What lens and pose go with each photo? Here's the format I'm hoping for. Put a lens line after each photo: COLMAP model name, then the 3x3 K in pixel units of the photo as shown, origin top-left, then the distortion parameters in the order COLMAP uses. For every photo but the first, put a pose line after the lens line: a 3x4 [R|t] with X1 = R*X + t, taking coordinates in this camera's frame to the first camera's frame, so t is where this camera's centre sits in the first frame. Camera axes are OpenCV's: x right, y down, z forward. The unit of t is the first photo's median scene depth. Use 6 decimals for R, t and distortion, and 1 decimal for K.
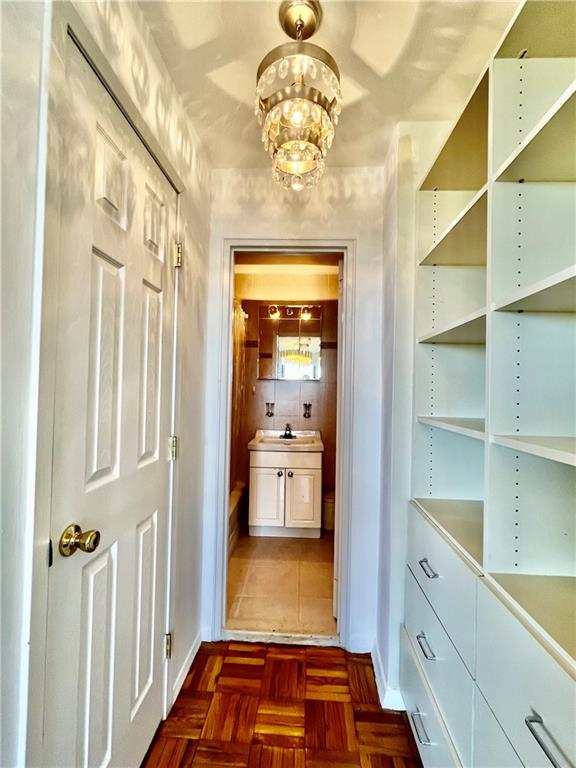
lens RADIAL K [[336.3, 0, 289.8], [0, 336.3, 381.4], [0, 0, 1]] dist [0.000076, -0.000334]
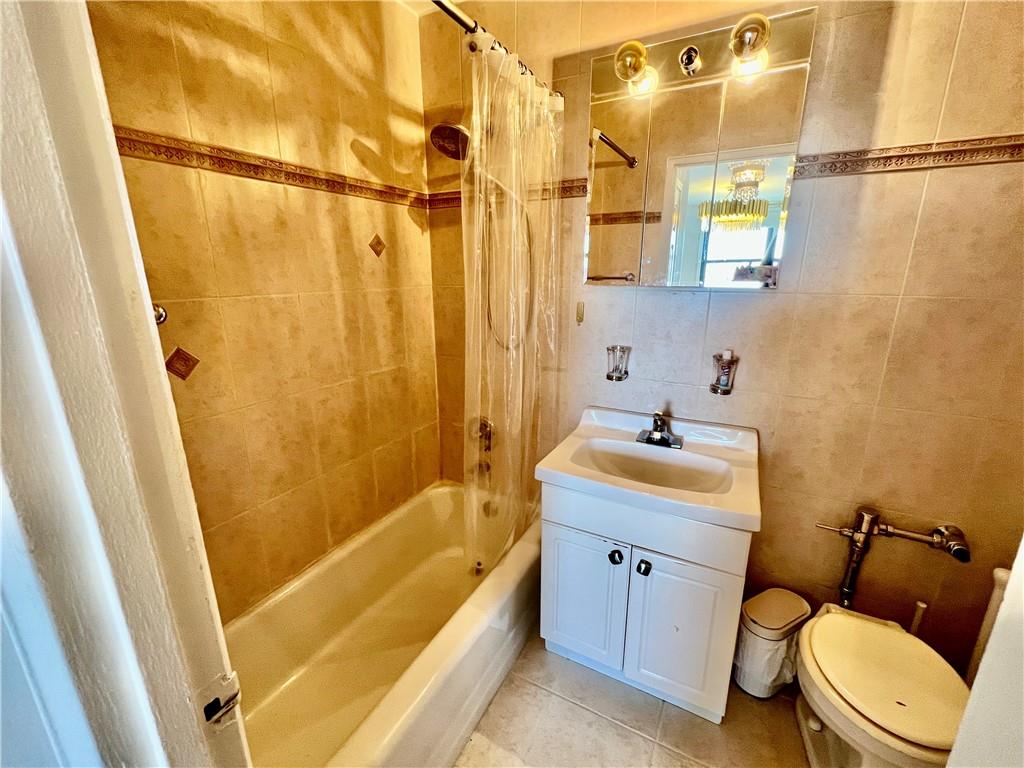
lens RADIAL K [[435.8, 0, 506.5], [0, 435.8, 380.4], [0, 0, 1]] dist [-0.004684, -0.000249]
pose [[0.899567, 0.089377, -0.427540, 0.082954], [0.031506, 0.963013, 0.267607, -0.072862], [0.435644, -0.254201, 0.863479, 0.968075]]
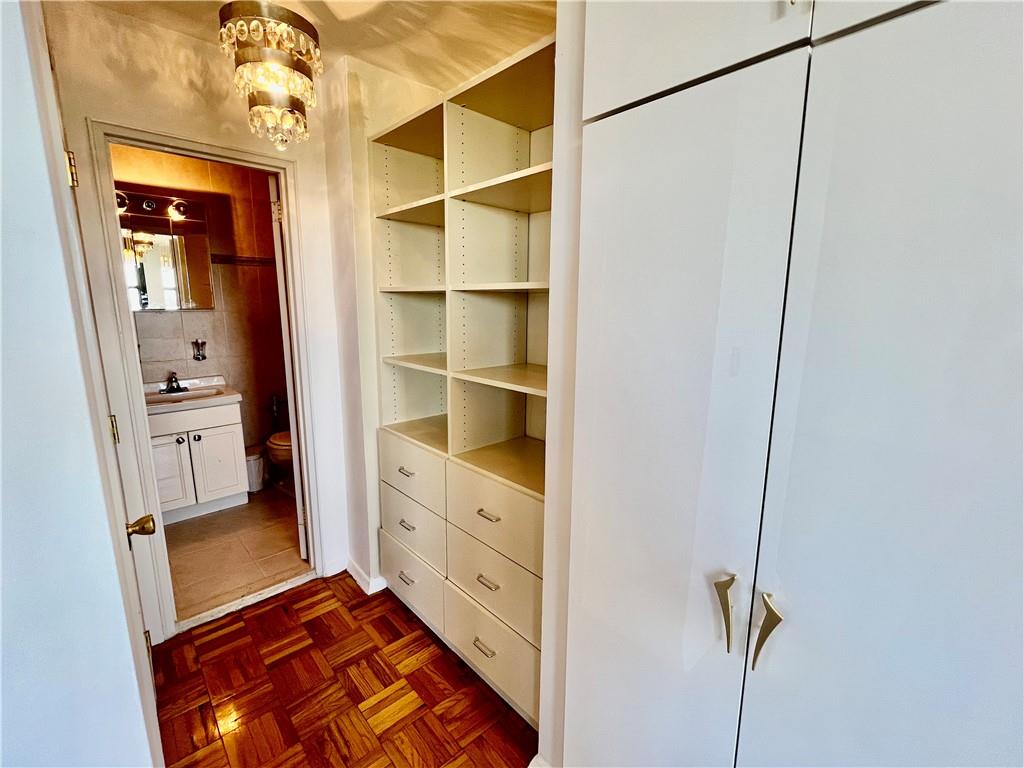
lens RADIAL K [[448.3, 0, 509.0], [0, 448.3, 383.0], [0, 0, 1]] dist [0.000076, -0.000334]
pose [[0.699235, -0.146470, 0.699727, -0.324583], [-0.009669, 0.976759, 0.214122, -0.115073], [-0.714827, -0.156488, 0.681567, -0.295062]]
